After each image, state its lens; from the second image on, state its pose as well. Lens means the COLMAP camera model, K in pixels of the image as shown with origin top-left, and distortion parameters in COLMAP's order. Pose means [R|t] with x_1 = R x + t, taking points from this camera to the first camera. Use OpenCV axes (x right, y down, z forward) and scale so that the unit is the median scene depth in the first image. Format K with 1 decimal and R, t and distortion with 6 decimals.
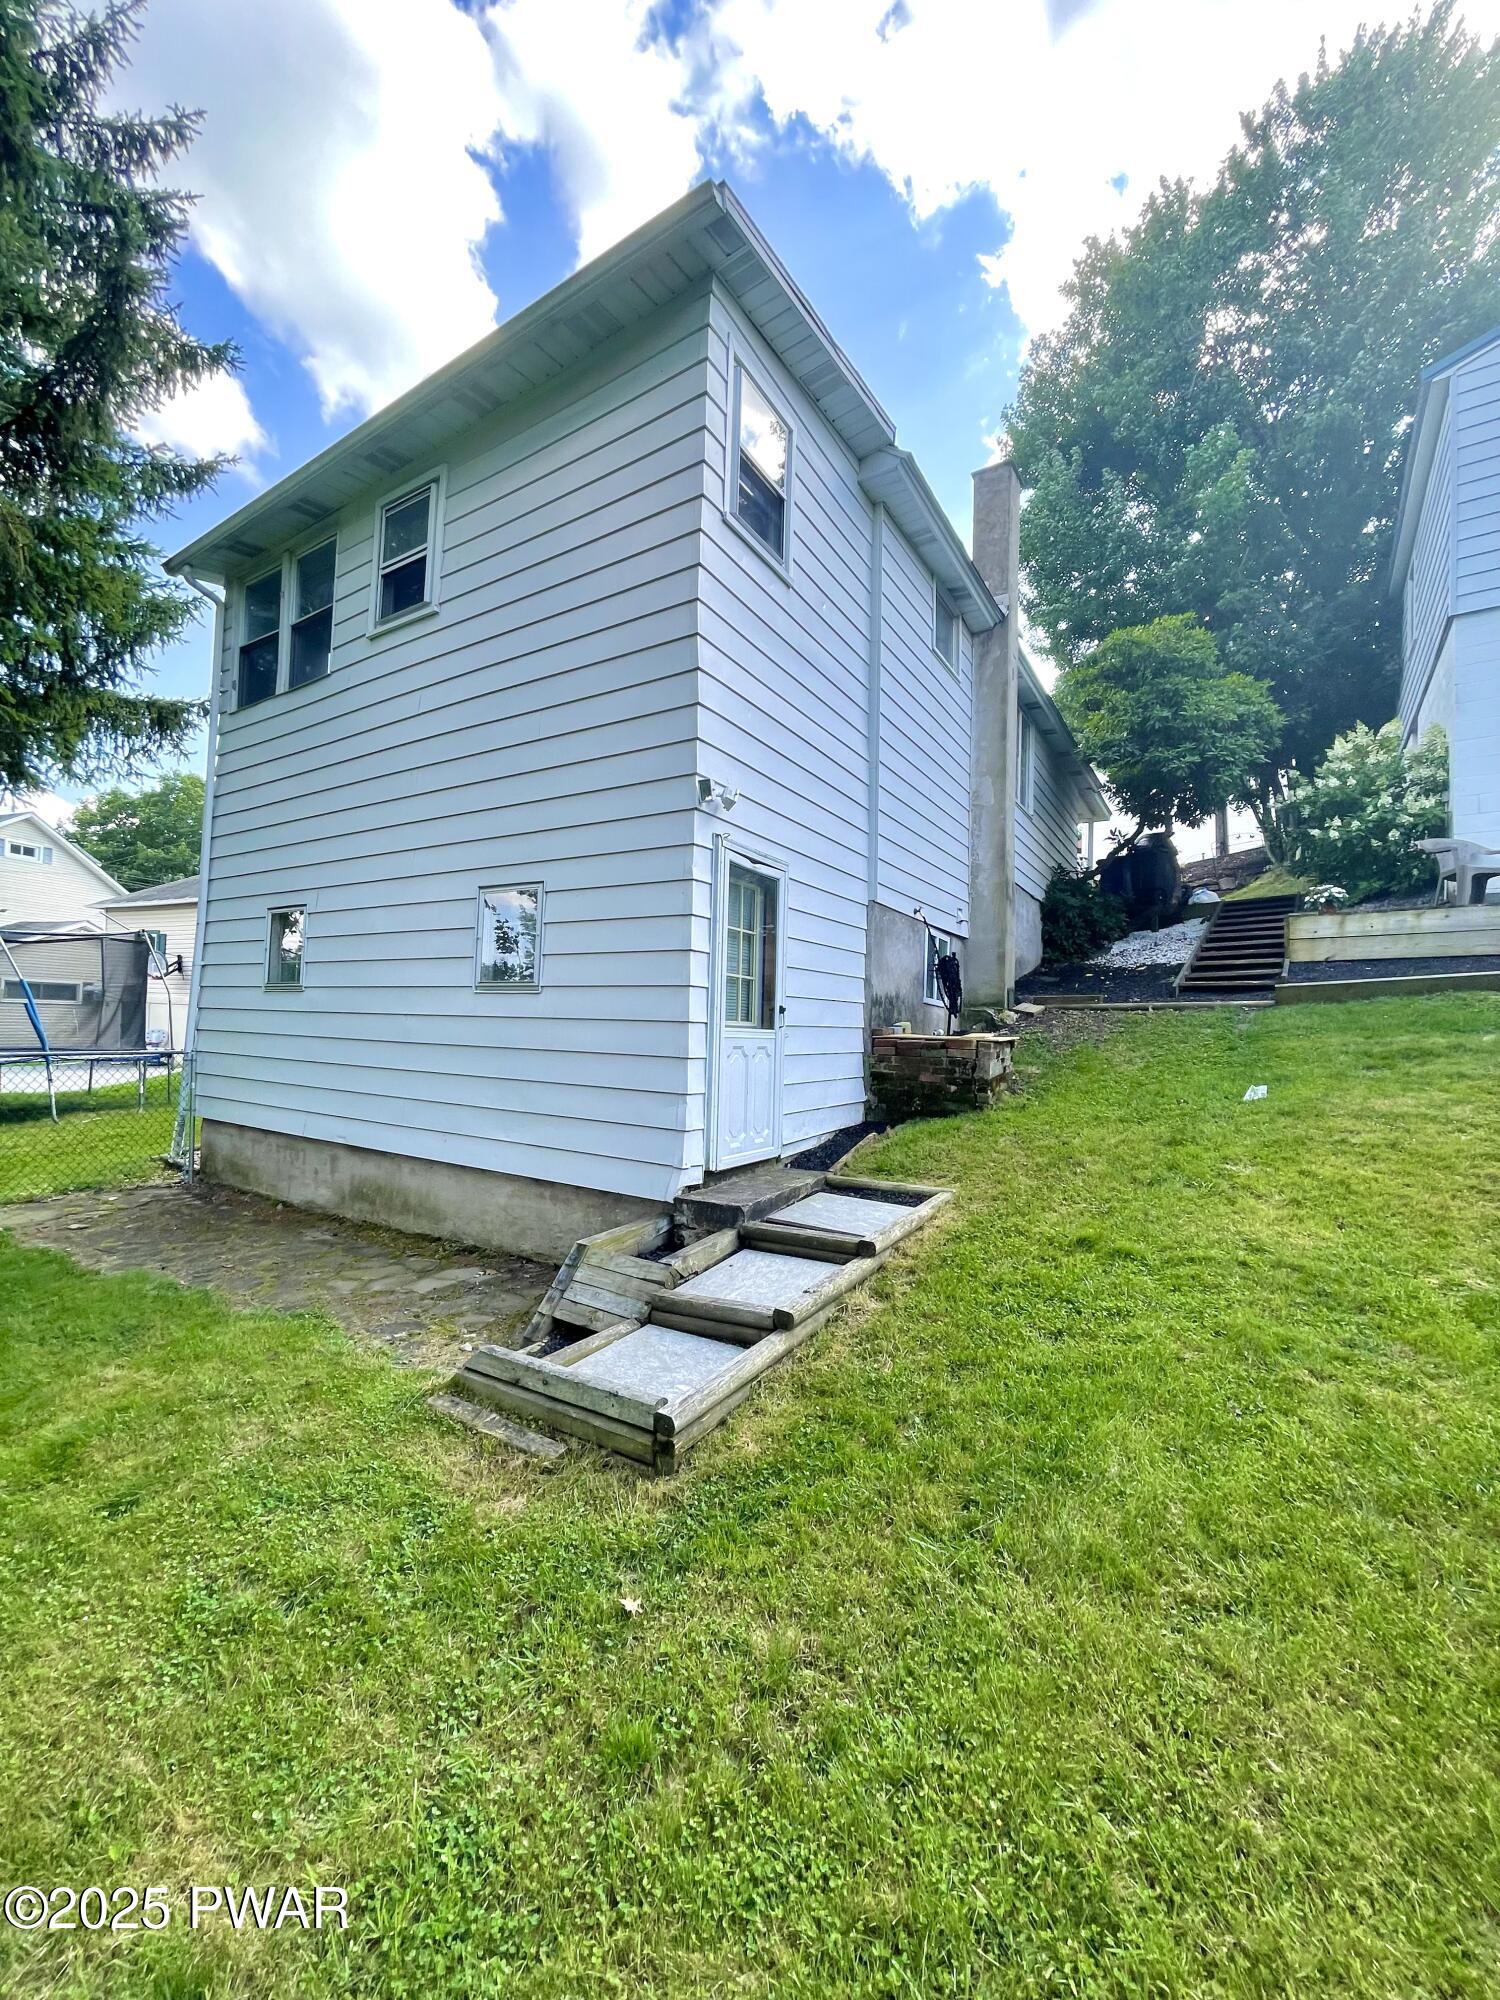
lens RADIAL K [[807.5, 0, 749.4], [0, 807.5, 1005.5], [0, 0, 1]] dist [-0.006147, 0.001485]
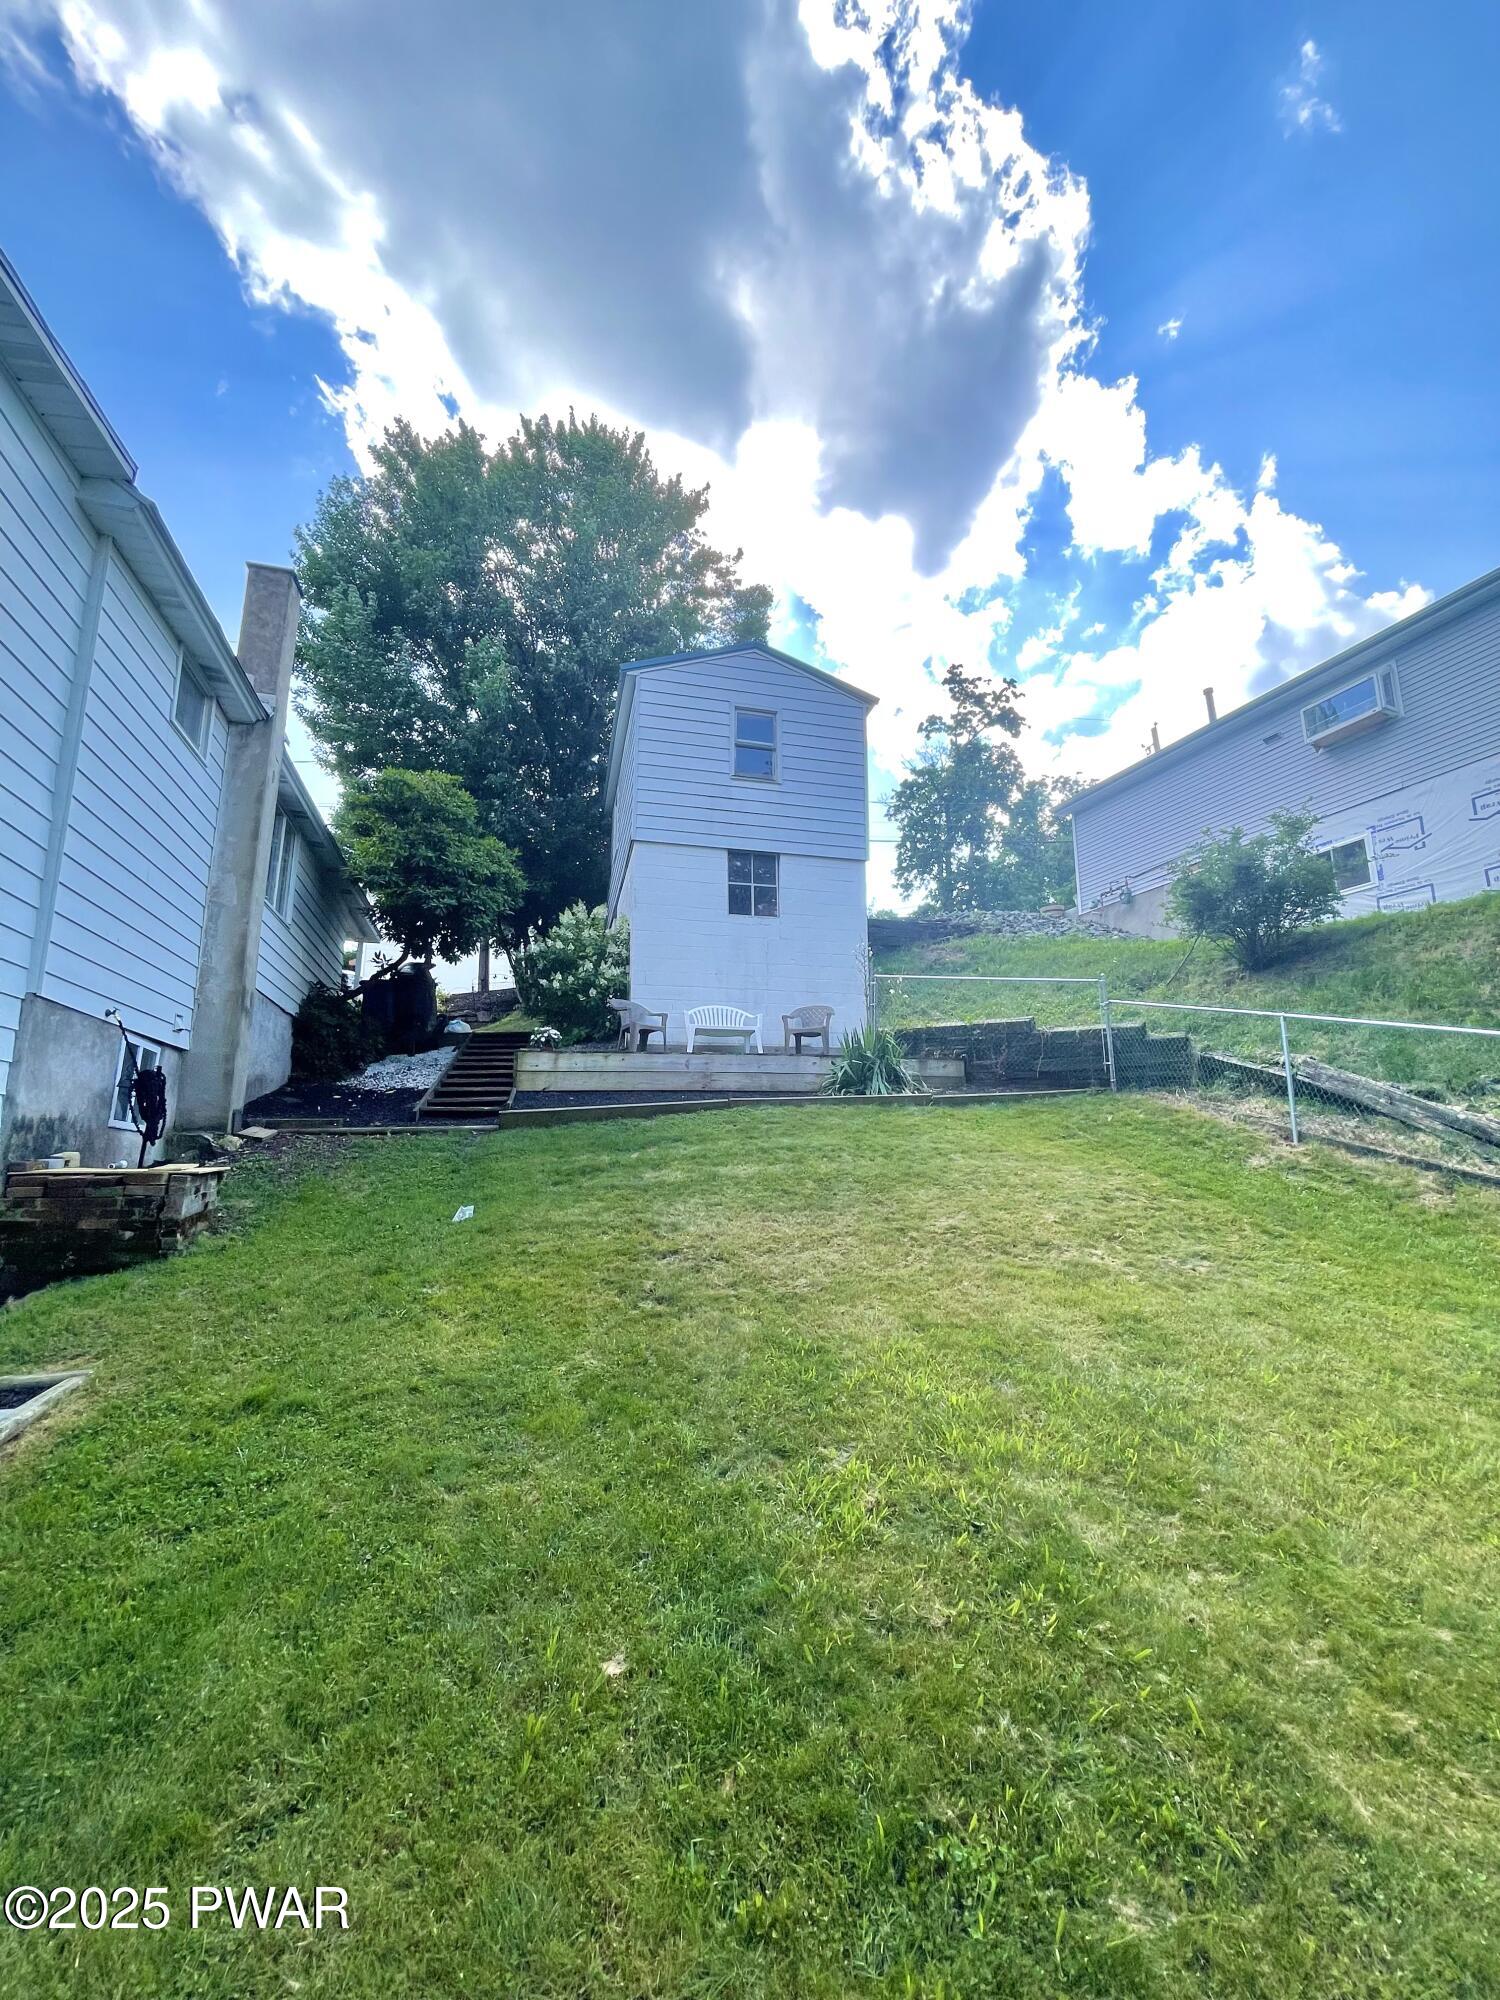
lens RADIAL K [[807.5, 0, 753.9], [0, 807.5, 999.5], [0, 0, 1]] dist [-0.006147, 0.001485]
pose [[0.662511, 0.117963, 0.739705, 0.035059], [-0.001056, 0.987668, -0.156561, -0.003766], [-0.749051, 0.102942, 0.654465, -0.018970]]
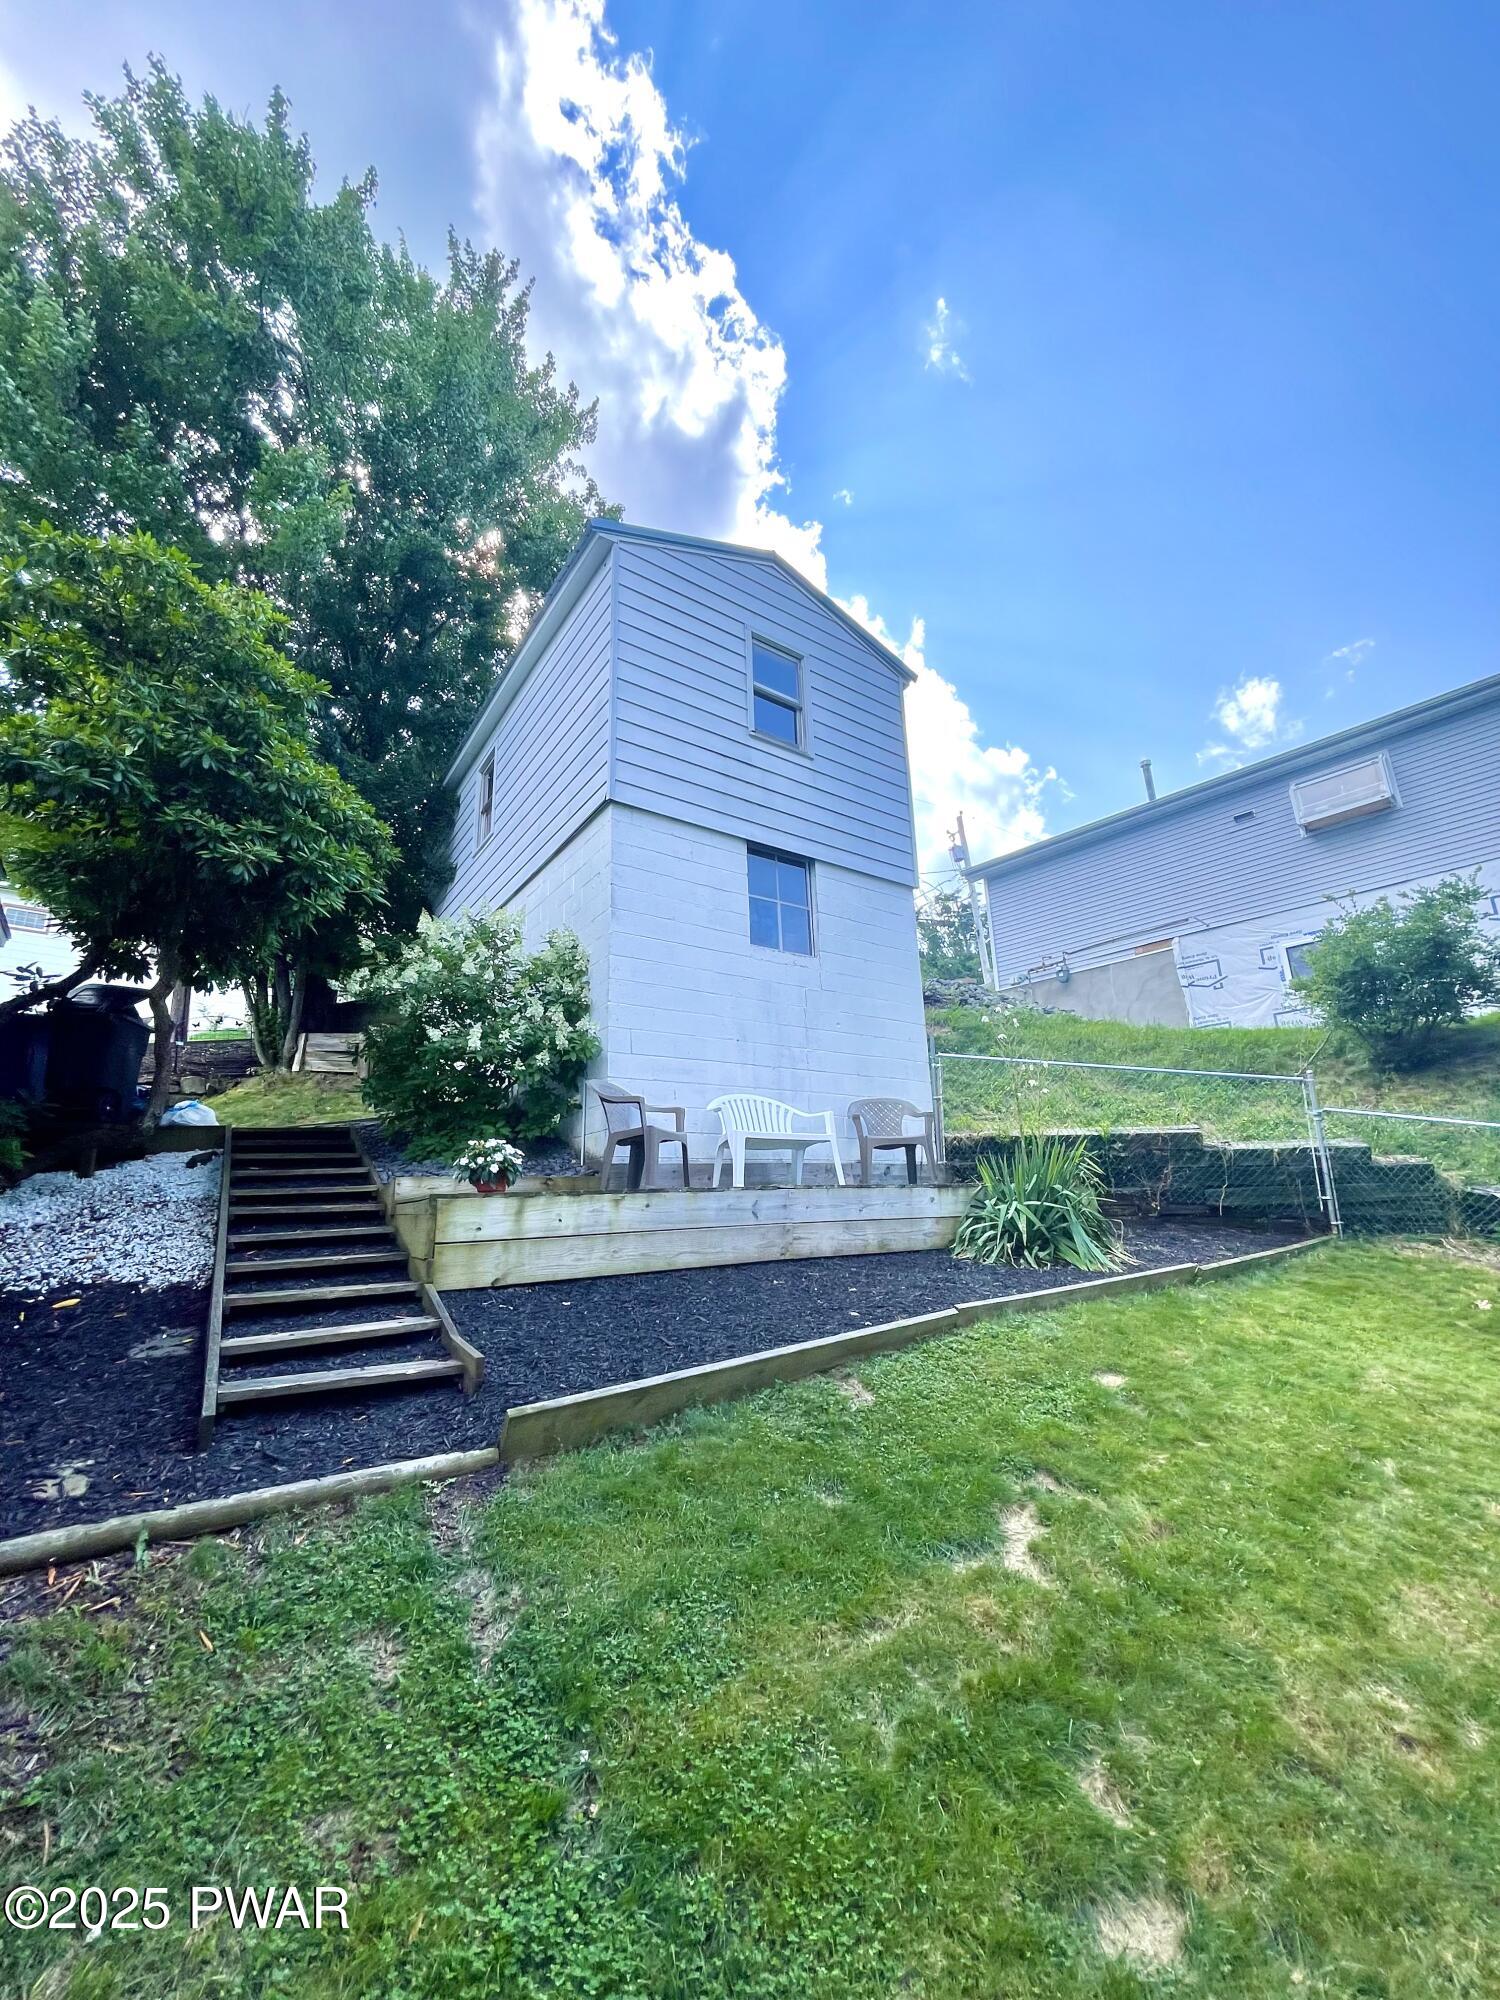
lens RADIAL K [[807.5, 0, 751.1], [0, 807.5, 1005.1], [0, 0, 1]] dist [-0.006147, 0.001485]
pose [[0.353223, 0.209606, 0.911756, 0.282262], [0.014099, 0.973275, -0.229211, -0.122426], [-0.935433, 0.093818, 0.340828, 0.712282]]
